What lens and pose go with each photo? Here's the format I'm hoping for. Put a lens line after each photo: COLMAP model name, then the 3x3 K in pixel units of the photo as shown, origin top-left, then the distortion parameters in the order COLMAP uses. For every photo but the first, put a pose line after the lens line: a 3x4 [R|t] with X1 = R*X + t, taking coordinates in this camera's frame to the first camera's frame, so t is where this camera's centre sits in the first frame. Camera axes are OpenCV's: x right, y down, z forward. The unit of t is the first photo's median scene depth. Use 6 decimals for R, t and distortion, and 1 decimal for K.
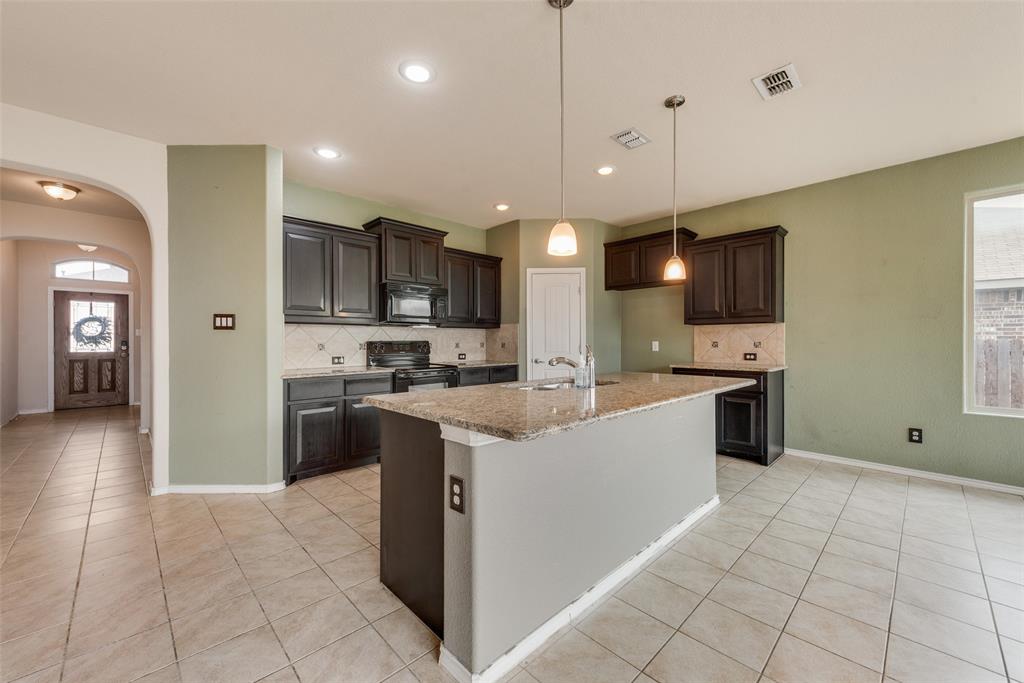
lens RADIAL K [[401.0, 0, 509.7], [0, 401.0, 340.2], [0, 0, 1]] dist [0.007794, -0.001356]
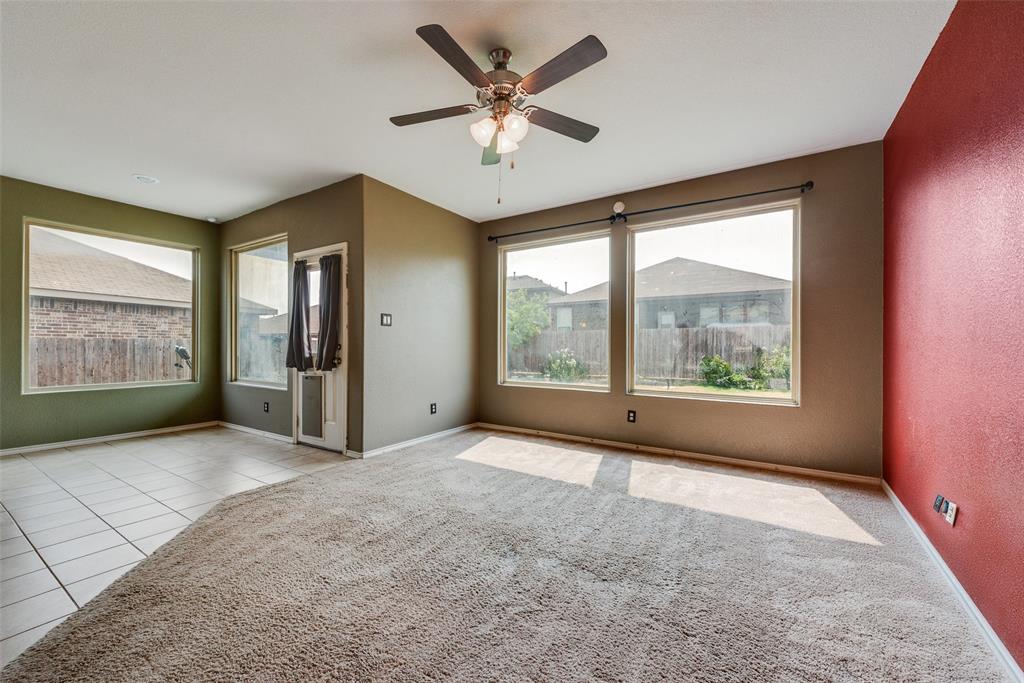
lens RADIAL K [[401.0, 0, 505.5], [0, 401.0, 347.0], [0, 0, 1]] dist [0.007794, -0.001356]
pose [[-0.227004, 0.000692, 0.973894, -0.278810], [-0.004708, 0.999987, -0.001808, 0.021032], [-0.973882, -0.004996, -0.226998, -0.103998]]
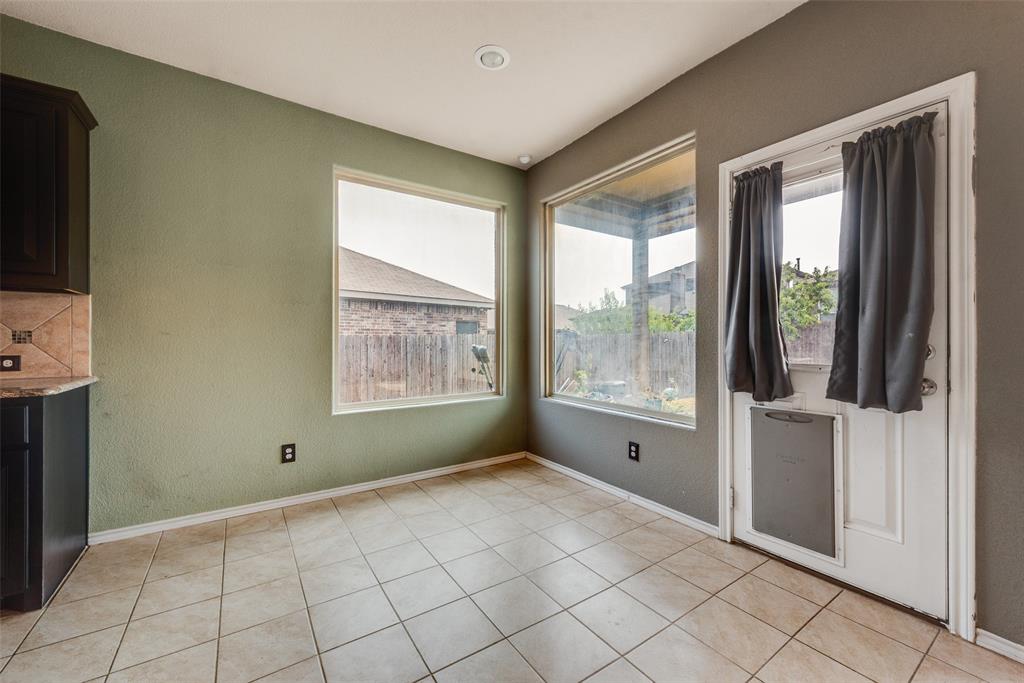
lens RADIAL K [[401.0, 0, 506.2], [0, 401.0, 340.4], [0, 0, 1]] dist [0.007794, -0.001356]
pose [[0.178493, 0.001956, 0.983939, 0.228950], [-0.002371, 0.999996, -0.001558, 0.013111], [-0.983938, -0.002055, 0.178497, 0.325861]]
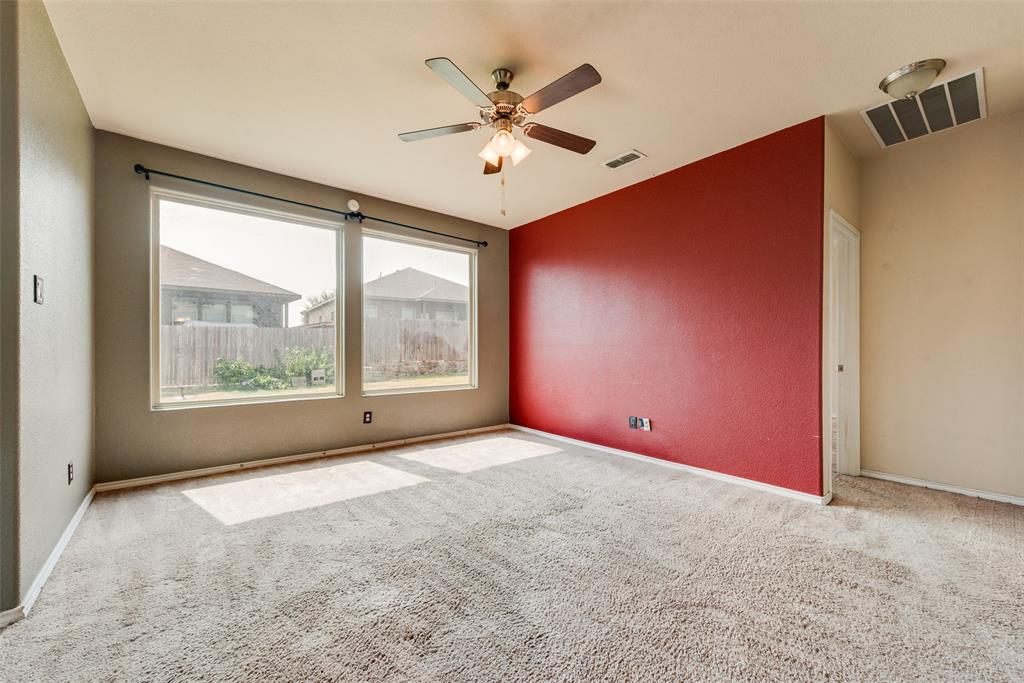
lens RADIAL K [[401.0, 0, 508.7], [0, 401.0, 351.0], [0, 0, 1]] dist [0.007794, -0.001356]
pose [[-0.996751, 0.000188, 0.080542, 0.134402], [0.000555, 0.999990, 0.004533, 0.018518], [-0.080540, 0.004563, -0.996741, 0.294023]]
